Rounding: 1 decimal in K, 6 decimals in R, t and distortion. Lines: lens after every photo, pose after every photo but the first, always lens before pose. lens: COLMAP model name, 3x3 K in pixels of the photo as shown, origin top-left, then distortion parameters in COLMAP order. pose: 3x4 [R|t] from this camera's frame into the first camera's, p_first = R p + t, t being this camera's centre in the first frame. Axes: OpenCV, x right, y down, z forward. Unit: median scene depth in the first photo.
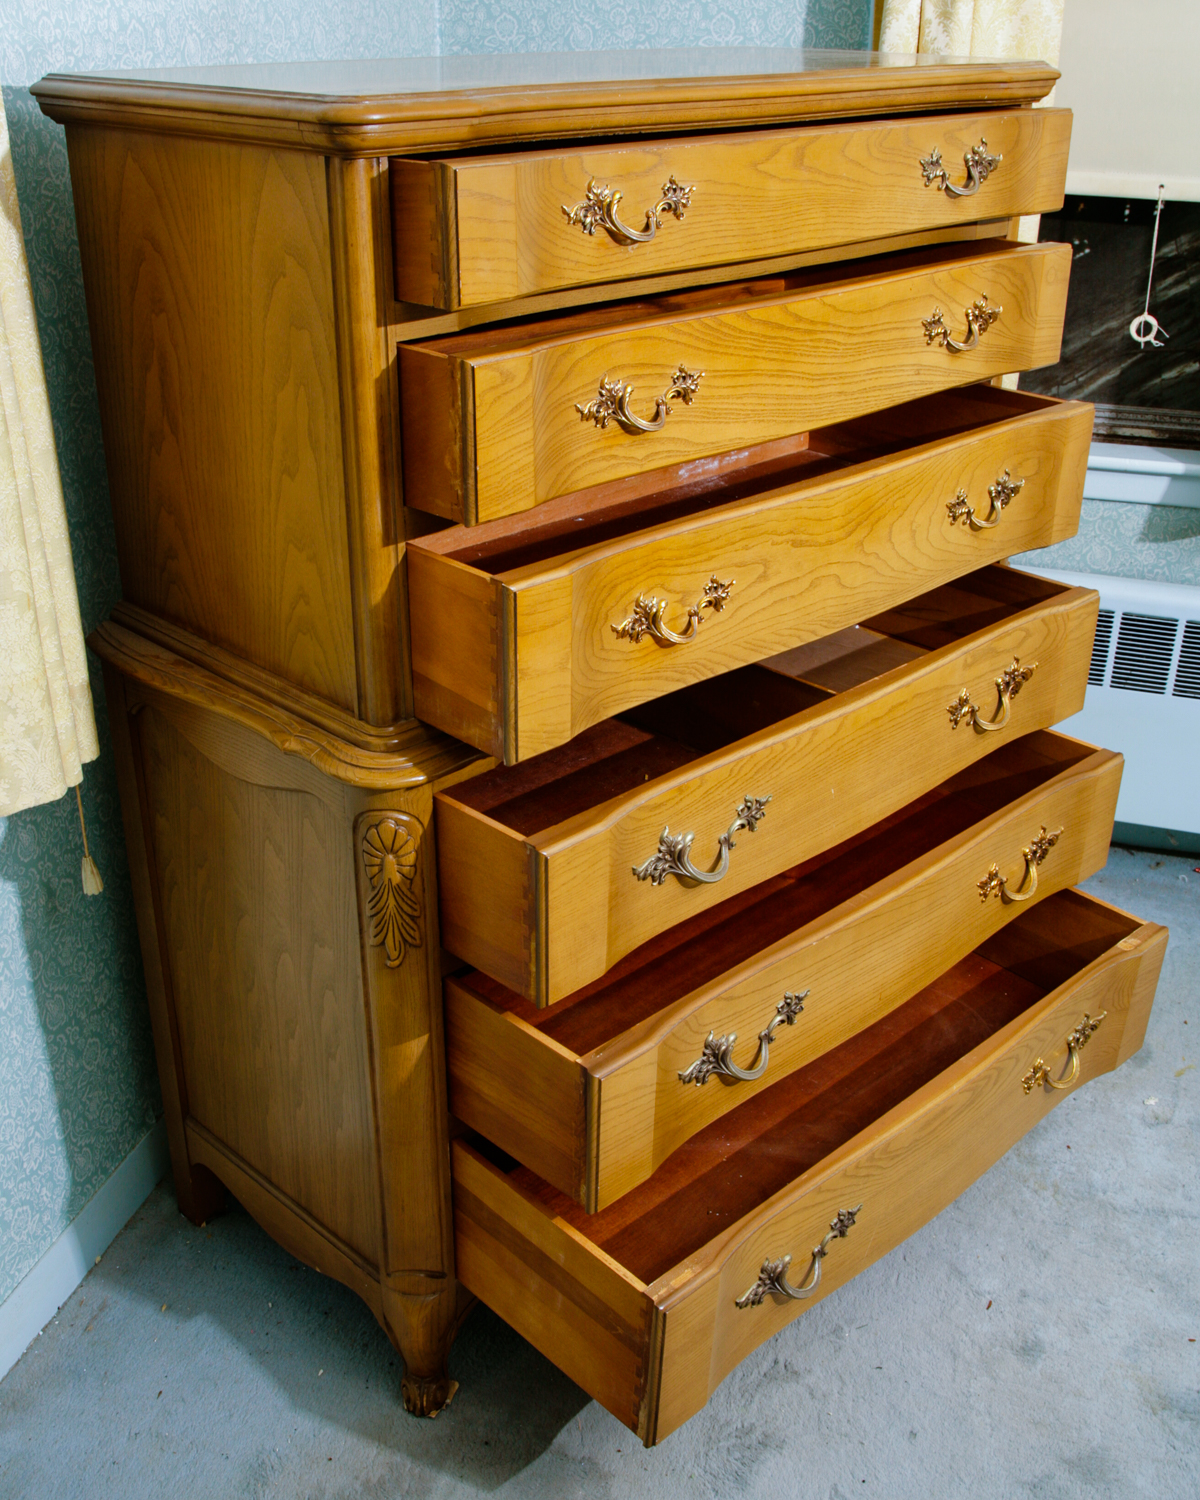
lens RADIAL K [[1647.4, 0, 606.0], [0, 1647.4, 758.1], [0, 0, 1]] dist [-0.050428, 0.000000]
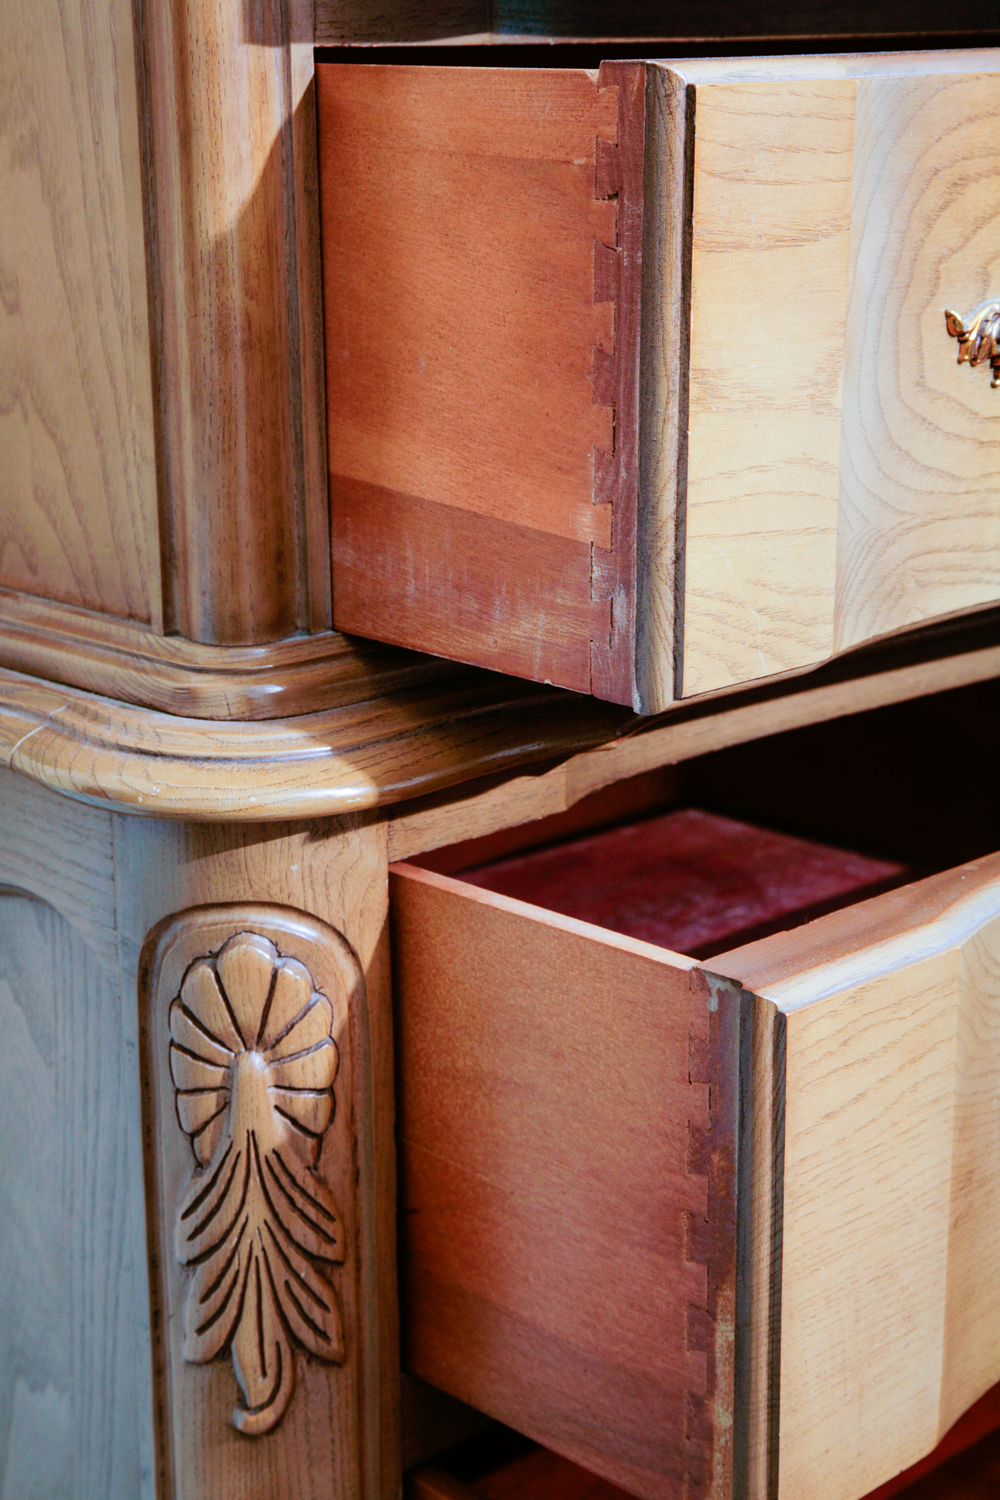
lens RADIAL K [[2576.8, 0, 497.9], [0, 2576.8, 744.7], [0, 0, 1]] dist [0.160075, 0.000000]
pose [[0.999796, -0.011936, -0.016289, -0.075054], [0.008654, 0.982050, -0.188424, 0.094979], [0.018245, 0.188245, 0.981953, 0.496438]]
